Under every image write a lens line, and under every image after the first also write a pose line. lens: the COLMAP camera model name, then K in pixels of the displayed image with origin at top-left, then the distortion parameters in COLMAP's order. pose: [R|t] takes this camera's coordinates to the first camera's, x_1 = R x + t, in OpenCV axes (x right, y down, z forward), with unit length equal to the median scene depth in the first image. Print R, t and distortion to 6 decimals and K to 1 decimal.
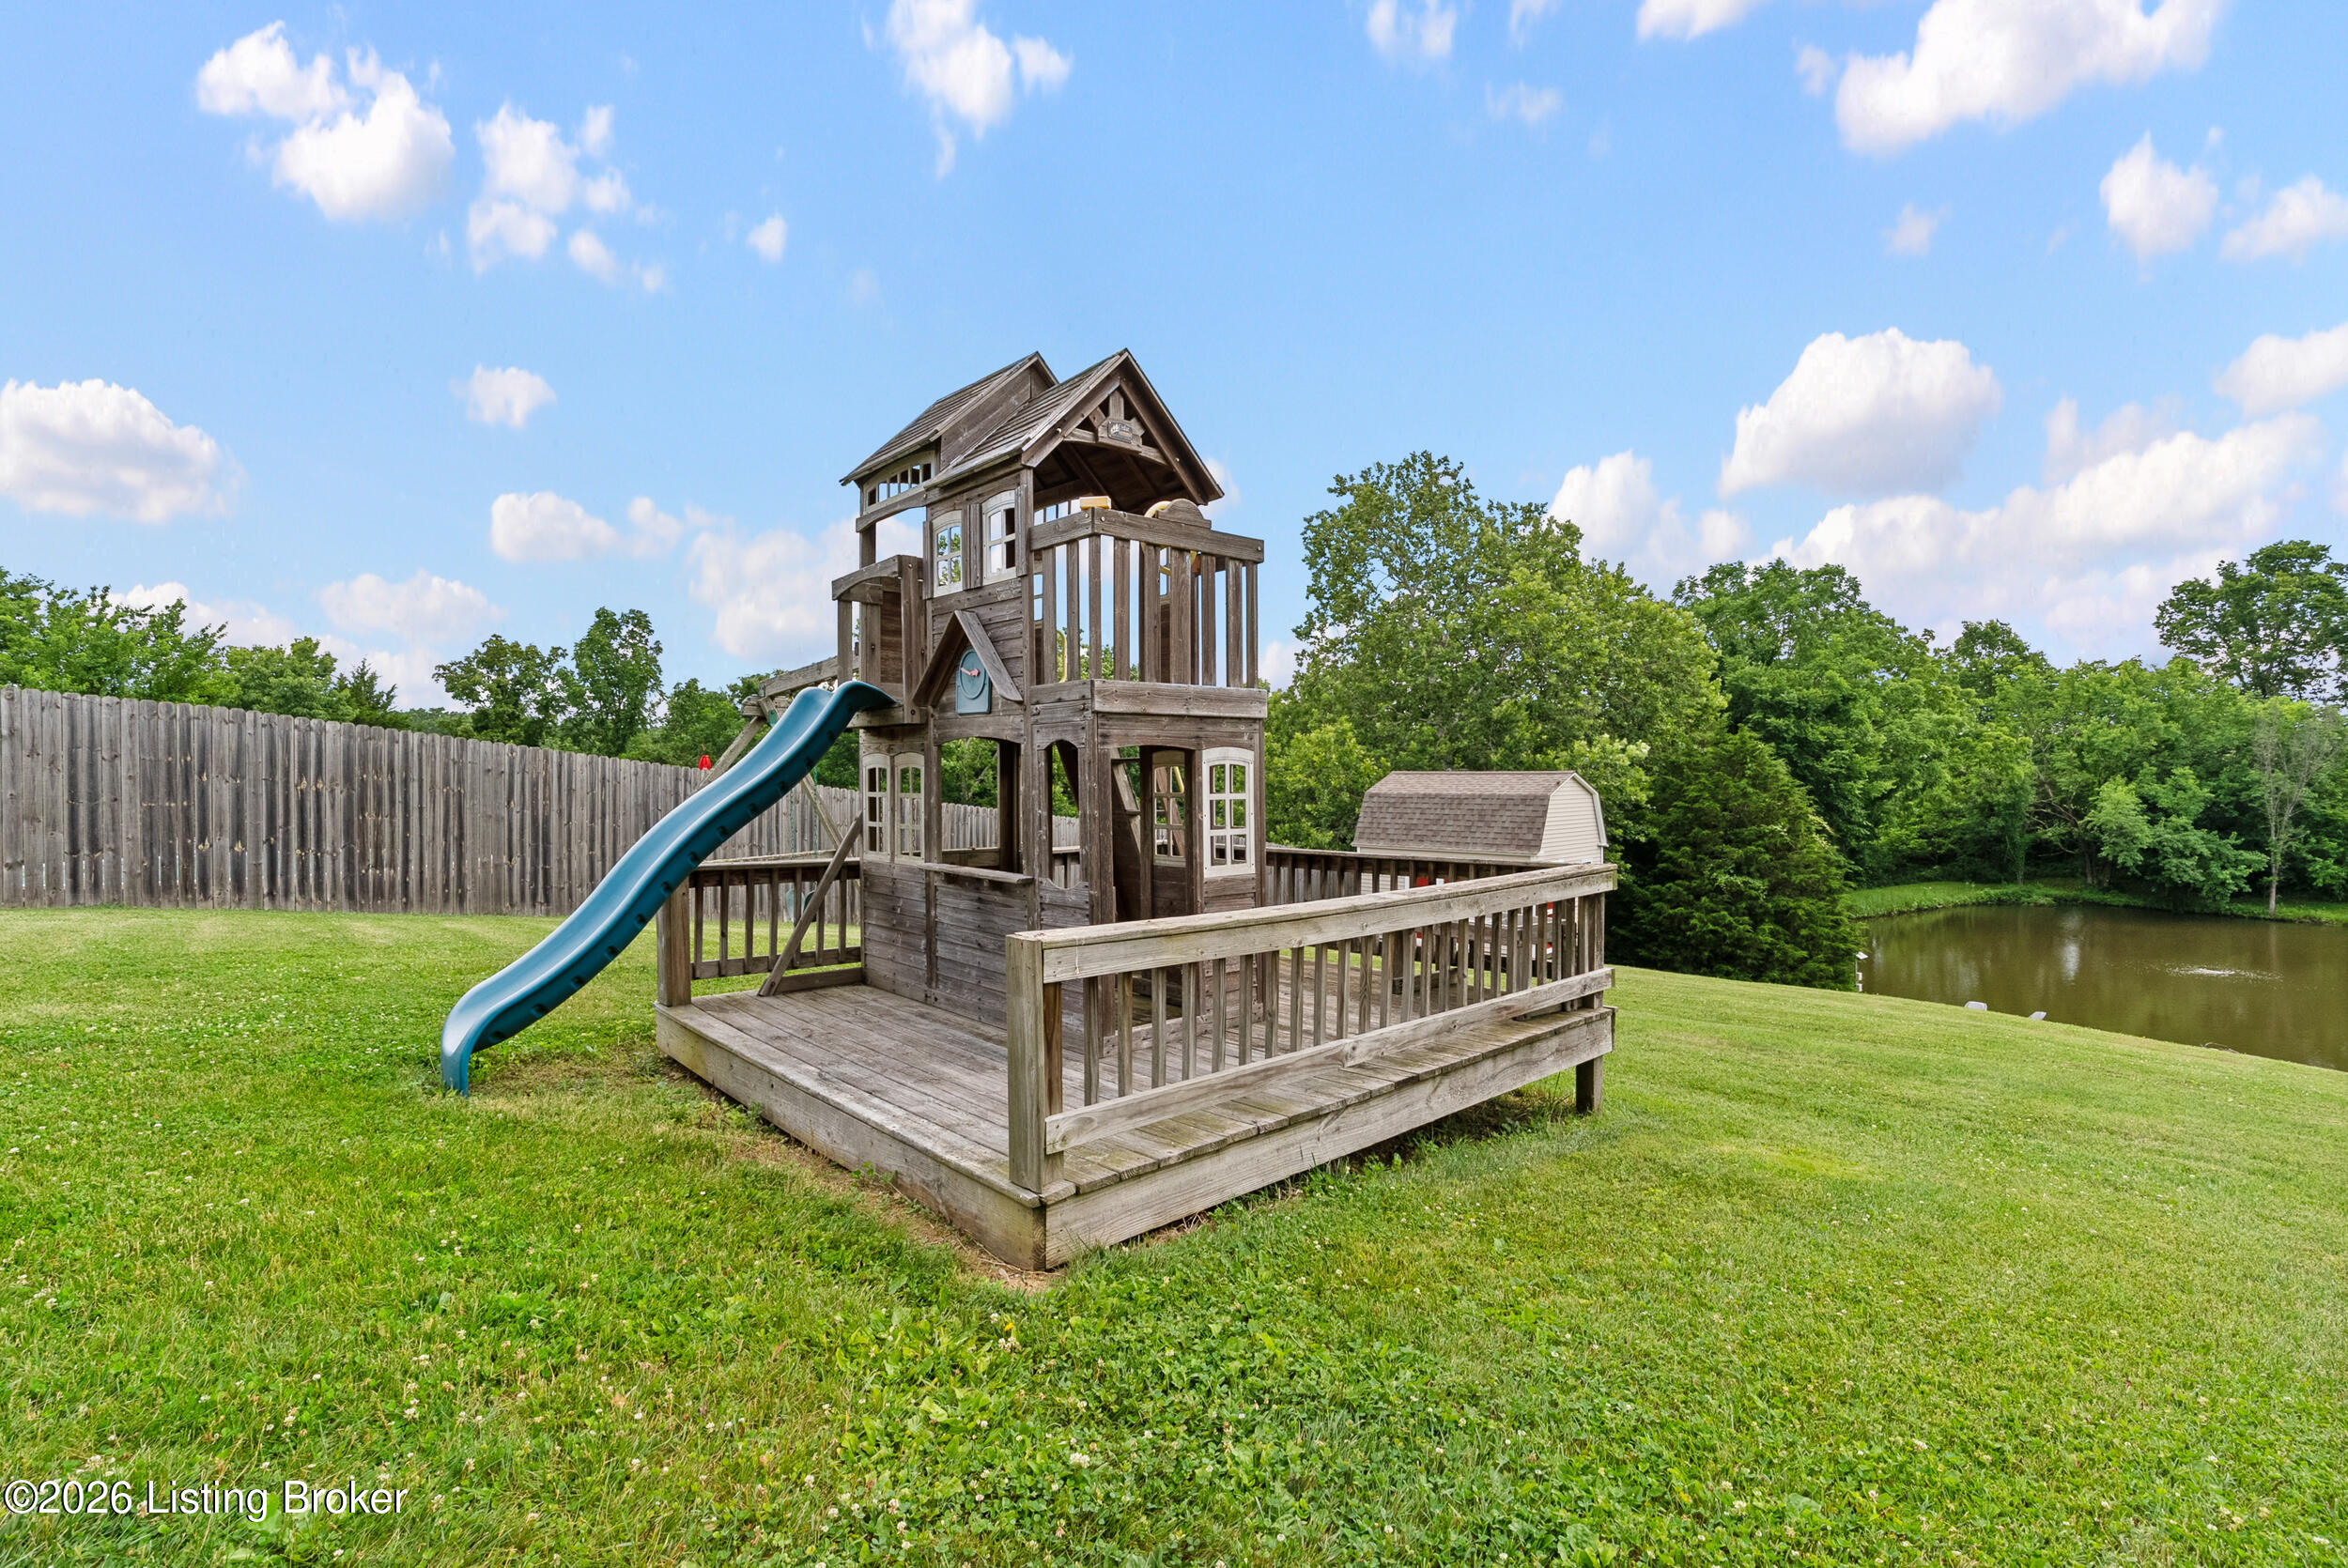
lens RADIAL K [[1078.9, 0, 1157.3], [0, 1078.9, 774.6], [0, 0, 1]] dist [-0.006428, 0.001909]
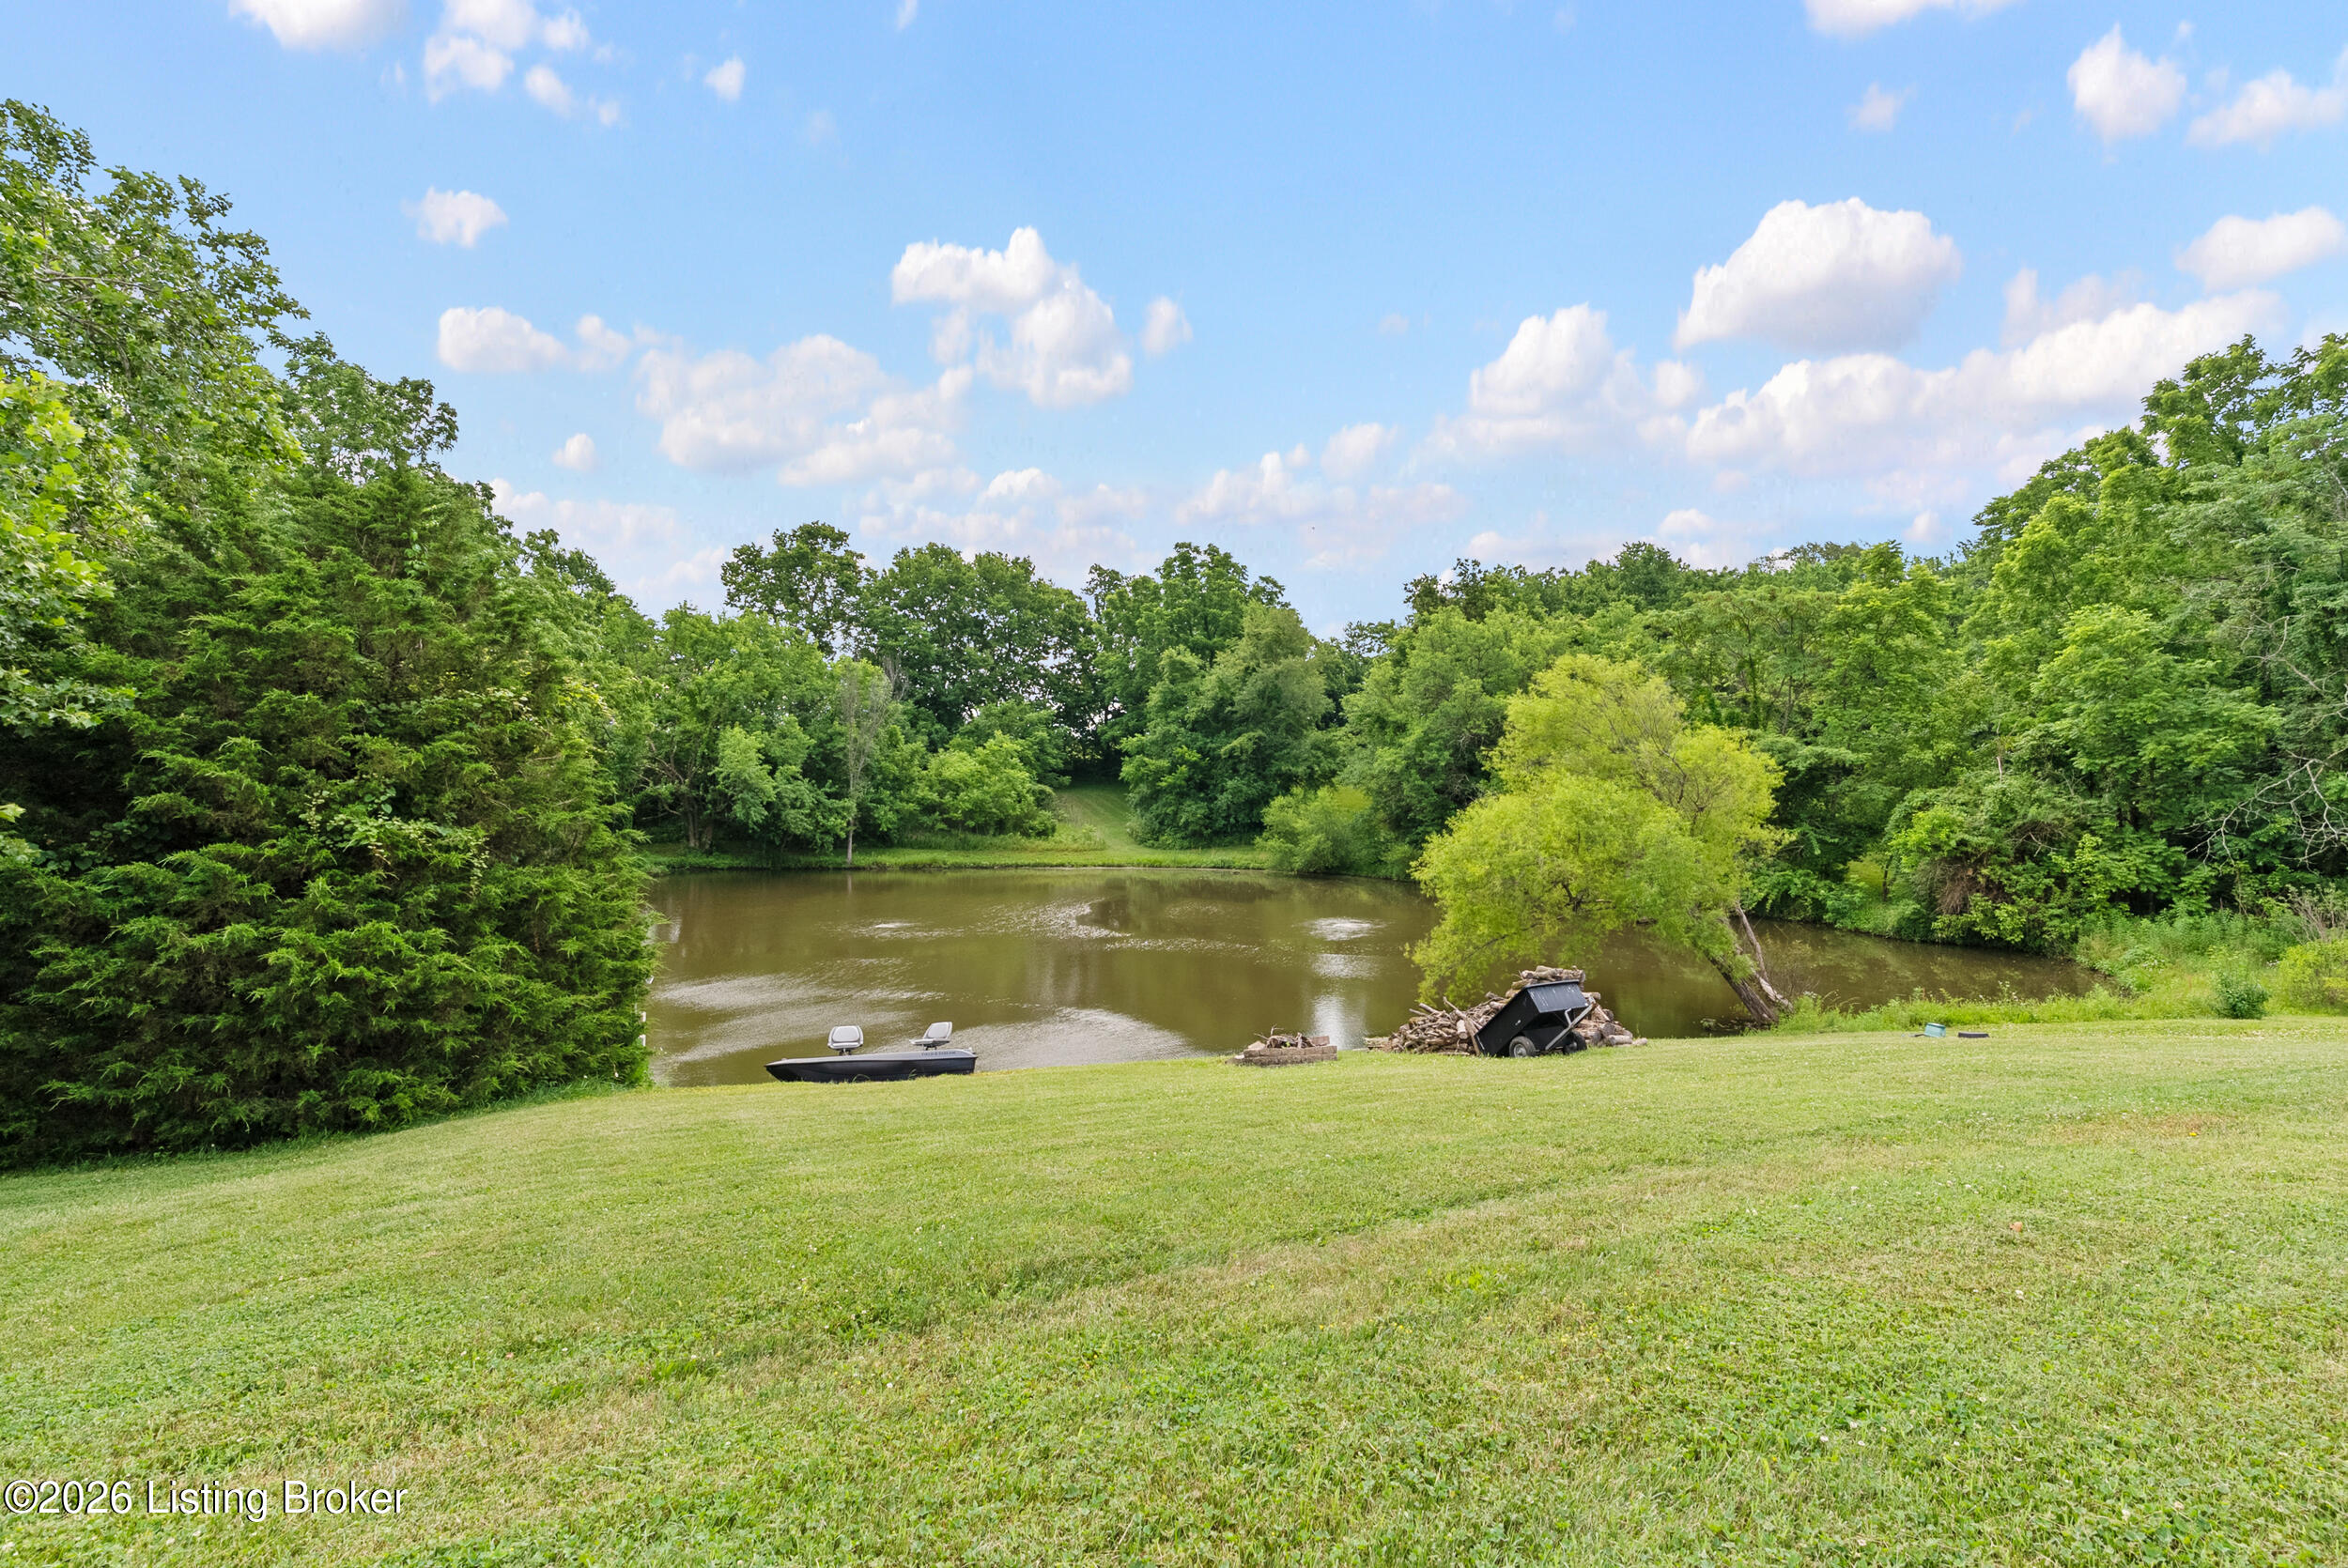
lens RADIAL K [[1078.9, 0, 1166.7], [0, 1078.9, 786.9], [0, 0, 1]] dist [-0.006428, 0.001909]
pose [[0.327654, -0.004708, 0.944786, 0.262790], [-0.010338, 0.999910, 0.008567, 0.073696], [-0.944741, -0.012574, 0.327576, 0.605810]]
